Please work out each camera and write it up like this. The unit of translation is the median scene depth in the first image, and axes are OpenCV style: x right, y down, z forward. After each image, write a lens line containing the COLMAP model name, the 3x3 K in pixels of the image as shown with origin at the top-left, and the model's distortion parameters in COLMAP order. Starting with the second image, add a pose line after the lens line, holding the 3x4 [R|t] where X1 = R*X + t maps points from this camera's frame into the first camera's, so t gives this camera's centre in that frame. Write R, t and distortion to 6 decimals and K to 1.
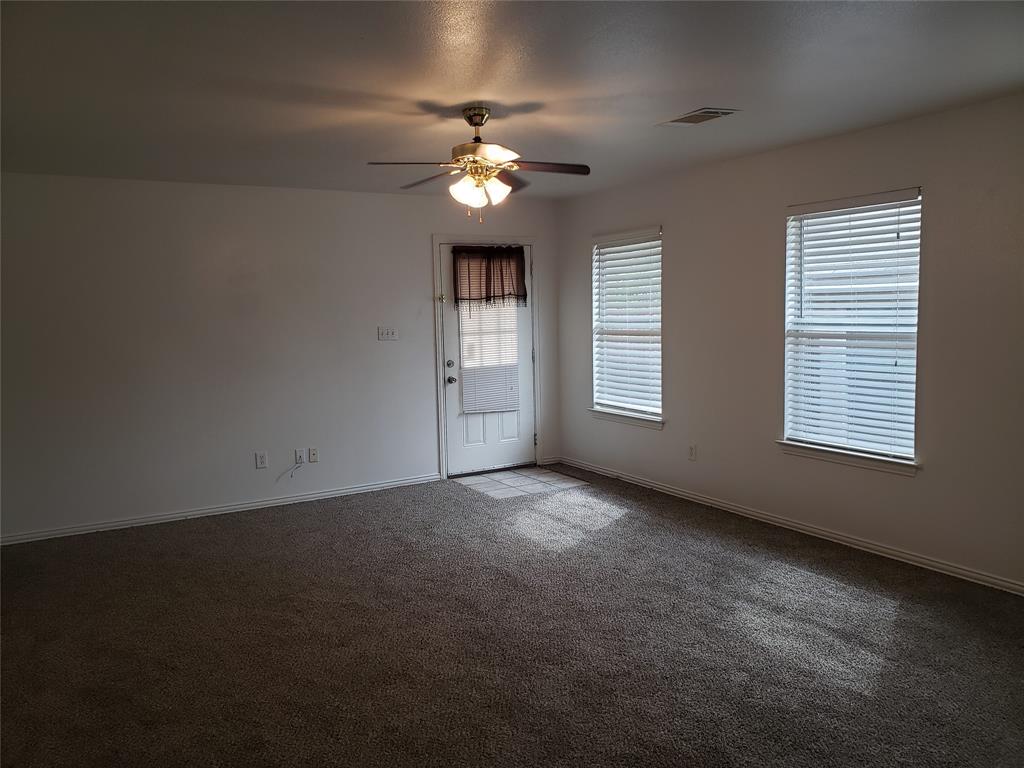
lens RADIAL K [[777.6, 0, 506.7], [0, 777.6, 382.0], [0, 0, 1]] dist [0.006310, 0.001516]
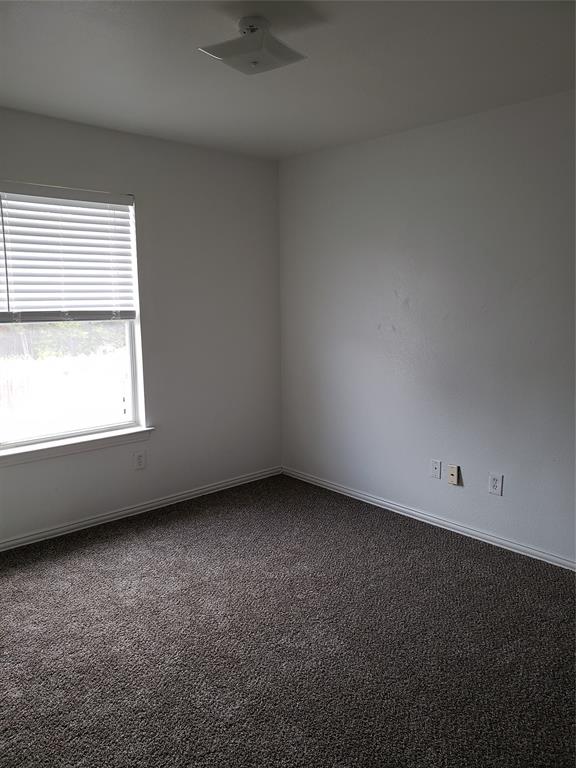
lens RADIAL K [[583.2, 0, 288.0], [0, 583.2, 384.0], [0, 0, 1]] dist [0.006310, 0.001516]
pose [[-0.204238, -0.084886, 0.975234, -0.390081], [0.105487, 0.988524, 0.108134, -0.040320], [-0.973221, 0.124960, -0.192940, 0.937282]]
